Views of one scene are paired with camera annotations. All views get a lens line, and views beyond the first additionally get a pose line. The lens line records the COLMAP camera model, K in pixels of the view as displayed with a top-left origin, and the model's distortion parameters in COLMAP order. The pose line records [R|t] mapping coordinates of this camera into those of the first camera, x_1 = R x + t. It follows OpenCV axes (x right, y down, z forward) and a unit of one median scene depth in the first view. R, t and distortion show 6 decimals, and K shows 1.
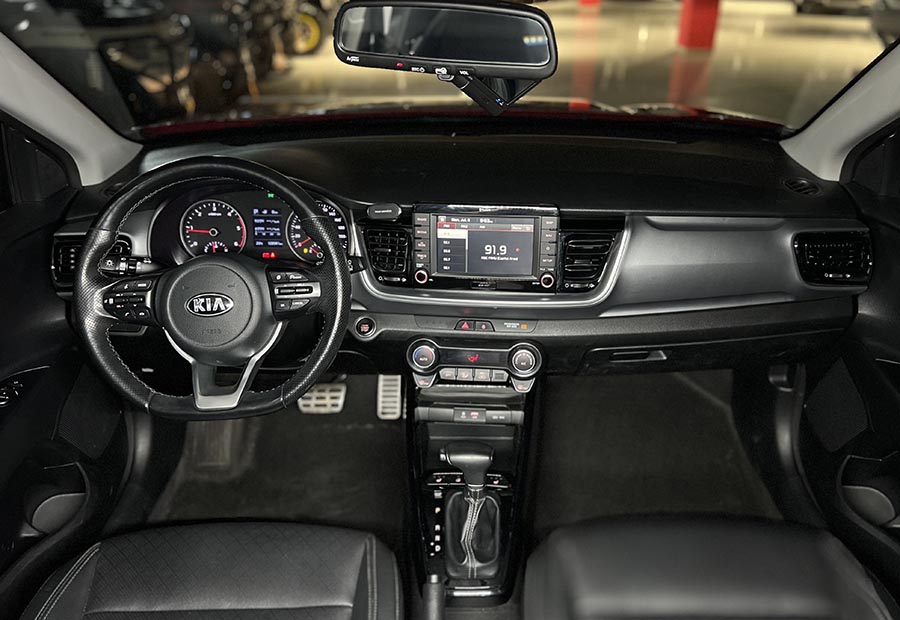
lens RADIAL K [[970.2, 0, 424.0], [0, 970.2, 308.0], [0, 0, 1]] dist [0.075064, -0.004752]
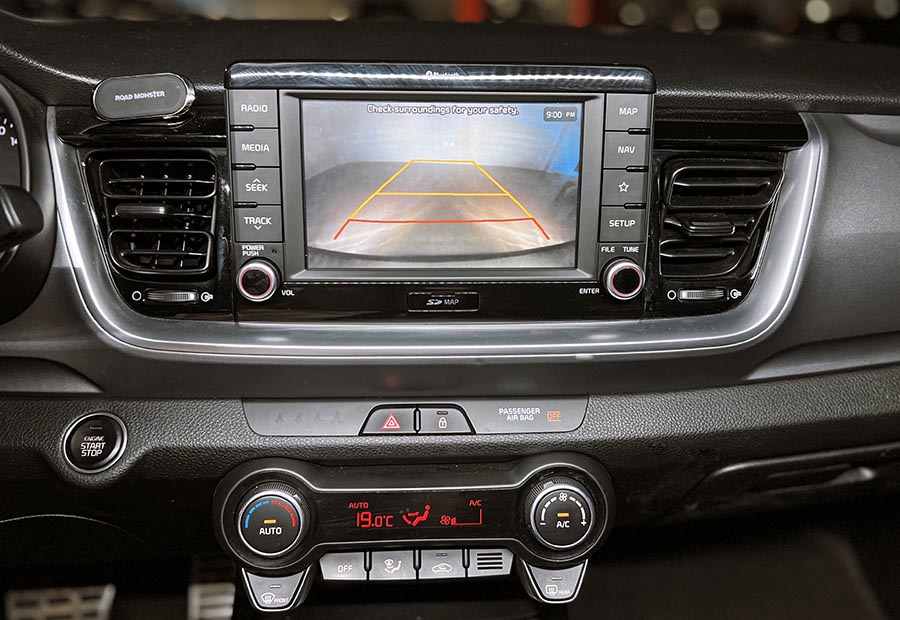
lens RADIAL K [[814.7, 0, 453.2], [0, 814.7, 297.1], [0, 0, 1]] dist [0.017525, 0.007348]
pose [[0.983310, -0.025836, 0.180094, 0.012929], [0.049634, 0.990412, -0.128919, 0.012739], [-0.175037, 0.135706, 0.975165, 0.716995]]
